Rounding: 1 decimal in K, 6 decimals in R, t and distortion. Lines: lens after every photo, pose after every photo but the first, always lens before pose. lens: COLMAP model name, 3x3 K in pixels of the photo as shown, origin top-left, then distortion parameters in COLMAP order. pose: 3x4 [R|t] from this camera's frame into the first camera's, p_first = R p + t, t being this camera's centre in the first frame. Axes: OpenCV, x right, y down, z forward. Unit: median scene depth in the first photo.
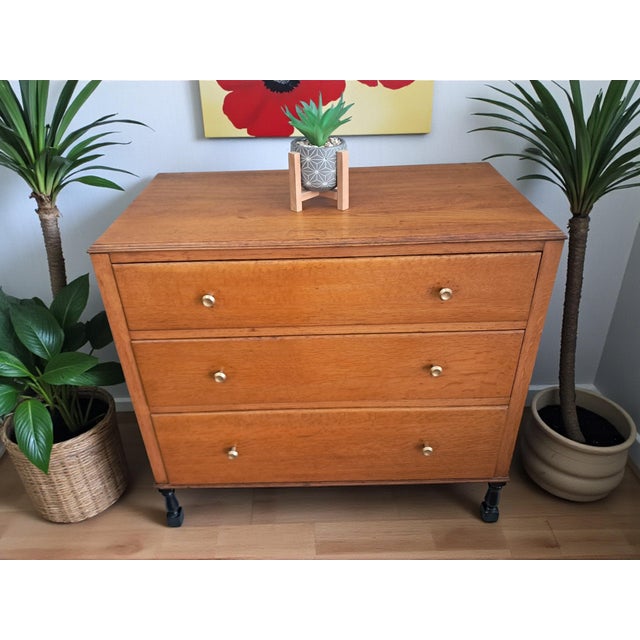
lens RADIAL K [[510.3, 0, 319.1], [0, 510.3, 312.9], [0, 0, 1]] dist [0.043882, -0.104306]
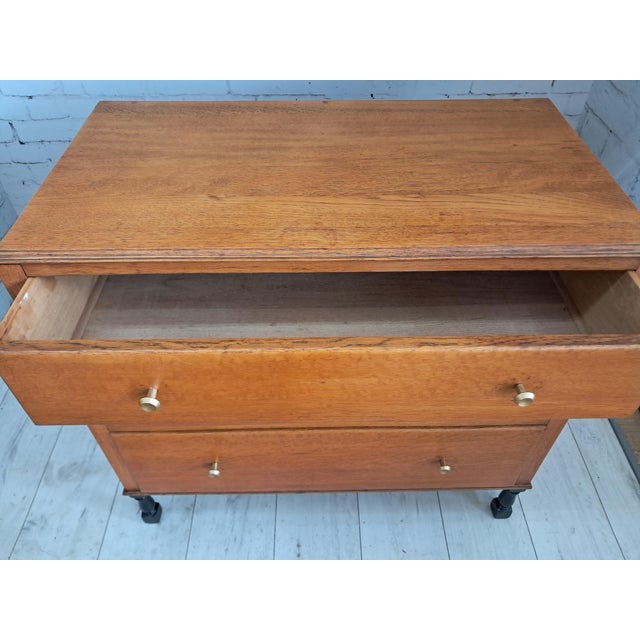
lens RADIAL K [[510.3, 0, 325.6], [0, 510.3, 315.1], [0, 0, 1]] dist [0.043882, -0.104306]
pose [[0.999082, 0.010461, 0.041553, -0.025898], [-0.020048, 0.971172, 0.237534, -0.194827], [-0.037870, -0.238149, 0.970490, 0.264933]]
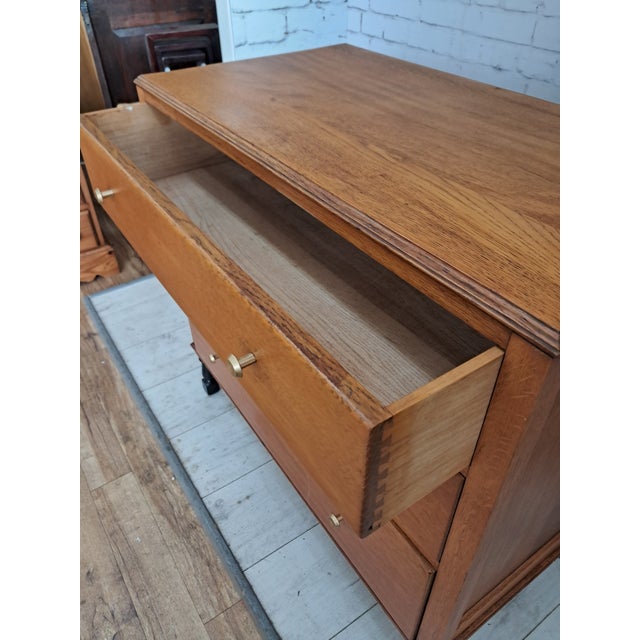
lens RADIAL K [[510.3, 0, 315.2], [0, 510.3, 322.1], [0, 0, 1]] dist [0.043882, -0.104306]
pose [[0.559642, 0.543937, -0.625247, 0.528635], [-0.438262, 0.834580, 0.333770, -0.186983], [0.703369, 0.087231, 0.705453, 0.518836]]
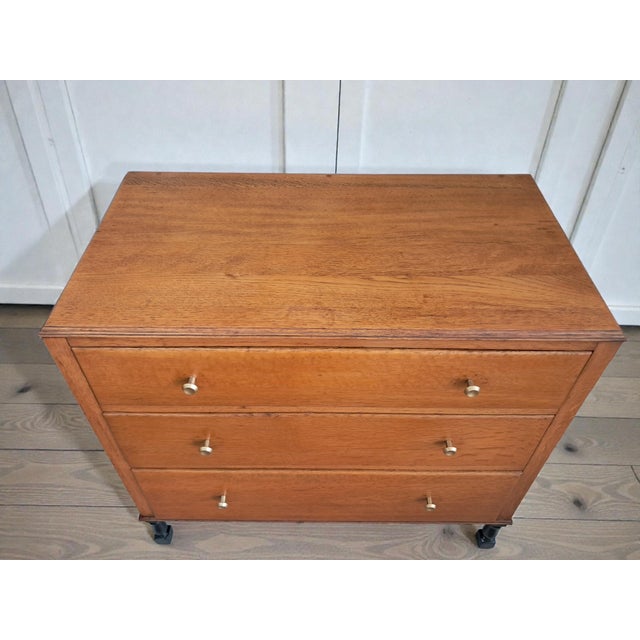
lens RADIAL K [[510.3, 0, 321.5], [0, 510.3, 312.9], [0, 0, 1]] dist [0.043882, -0.104306]
pose [[0.999249, 0.030735, 0.023595, -0.022856], [-0.035315, 0.972969, 0.228221, -0.311906], [-0.015943, -0.228883, 0.973323, 0.186195]]
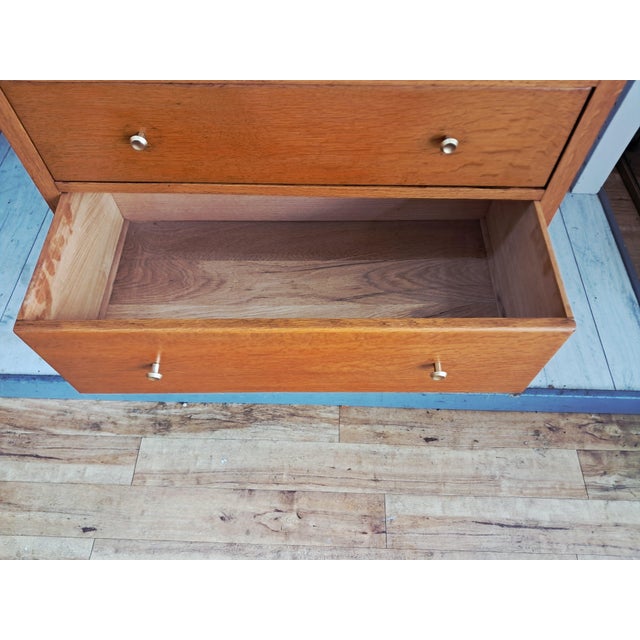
lens RADIAL K [[510.3, 0, 323.3], [0, 510.3, 336.2], [0, 0, 1]] dist [0.043882, -0.104306]
pose [[0.999259, 0.037902, 0.006644, 0.062661], [-0.036752, 0.888912, 0.456602, 0.031901], [0.011400, -0.456508, 0.889646, 0.258246]]
